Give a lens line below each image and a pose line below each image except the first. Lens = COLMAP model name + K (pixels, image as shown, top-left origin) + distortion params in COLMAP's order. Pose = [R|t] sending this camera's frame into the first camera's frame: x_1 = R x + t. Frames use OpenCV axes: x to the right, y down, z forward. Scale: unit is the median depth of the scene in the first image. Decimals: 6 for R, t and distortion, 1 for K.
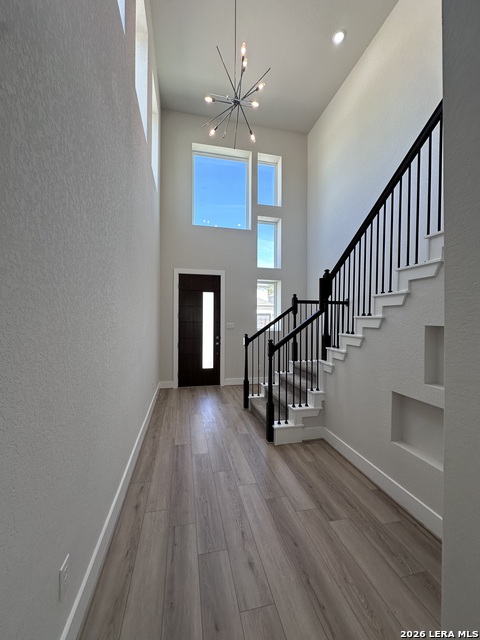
lens RADIAL K [[257.2, 0, 243.3], [0, 257.2, 323.8], [0, 0, 1]] dist [0.000061, -0.000323]
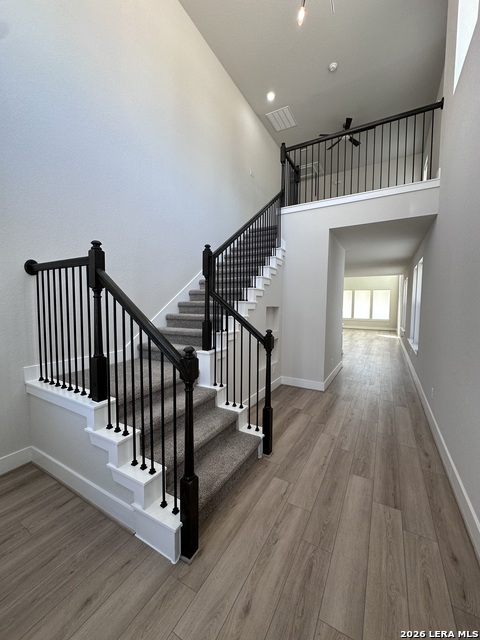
lens RADIAL K [[257.2, 0, 241.2], [0, 257.2, 320.2], [0, 0, 1]] dist [0.000061, -0.000323]
pose [[-0.736301, -0.059510, 0.674032, -0.458418], [-0.006328, 0.996687, 0.081085, -0.038925], [-0.676624, 0.055438, -0.734239, 2.072344]]
